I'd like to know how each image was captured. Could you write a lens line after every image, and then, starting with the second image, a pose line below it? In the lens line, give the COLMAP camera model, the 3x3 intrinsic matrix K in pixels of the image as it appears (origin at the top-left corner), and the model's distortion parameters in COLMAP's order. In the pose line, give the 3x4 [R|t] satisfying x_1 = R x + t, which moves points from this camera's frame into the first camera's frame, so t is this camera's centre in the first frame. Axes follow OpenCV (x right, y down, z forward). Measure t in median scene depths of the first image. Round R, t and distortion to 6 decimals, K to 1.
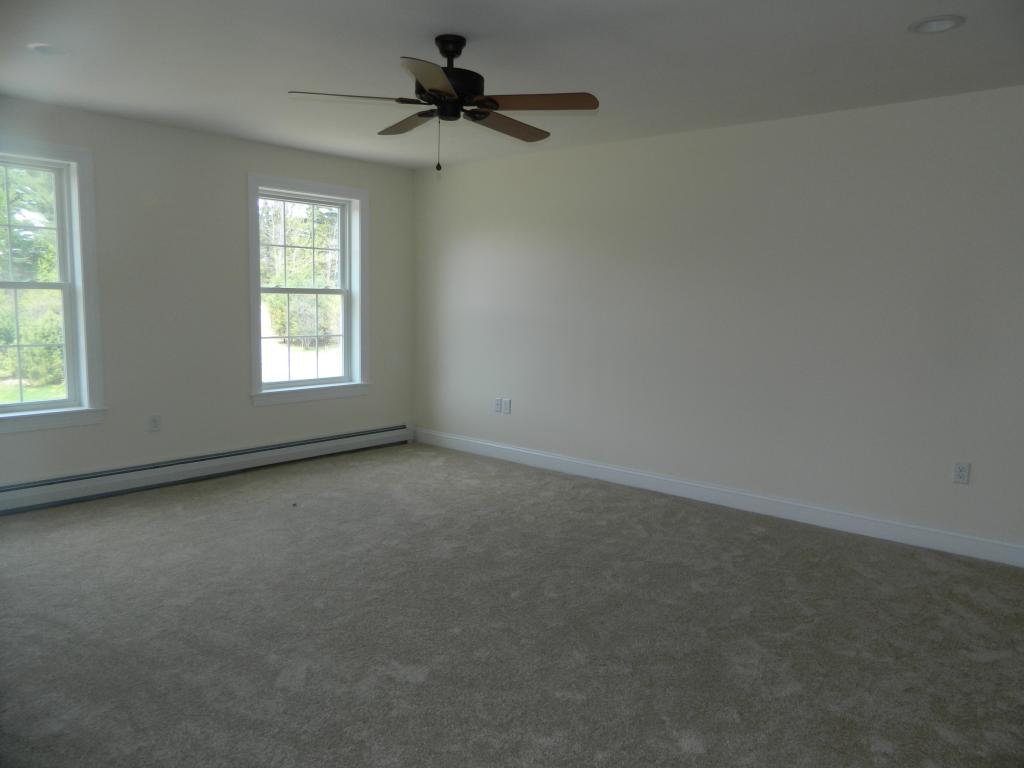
lens RADIAL K [[753.7, 0, 517.9], [0, 753.7, 385.8], [0, 0, 1]] dist [-0.002233, -0.003296]
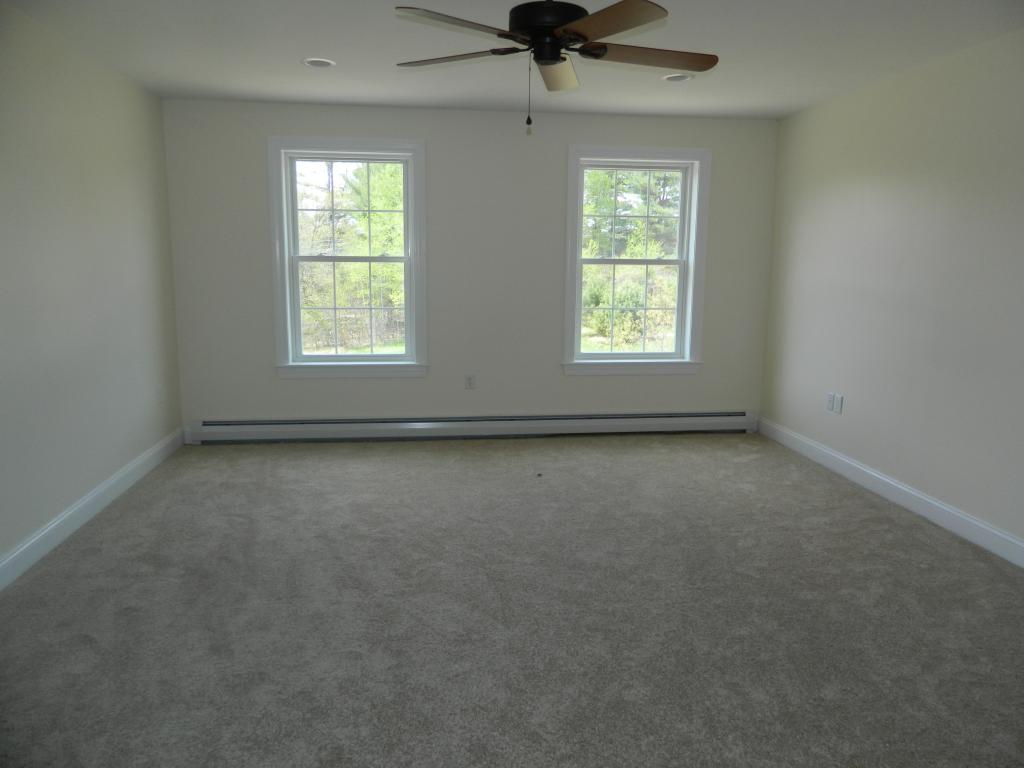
lens RADIAL K [[753.7, 0, 517.9], [0, 753.7, 385.8], [0, 0, 1]] dist [-0.002233, -0.003296]
pose [[0.760556, 0.104244, -0.640849, 0.262401], [-0.080861, 0.994550, 0.065813, -0.020022], [0.644217, 0.001765, 0.764841, 0.177129]]
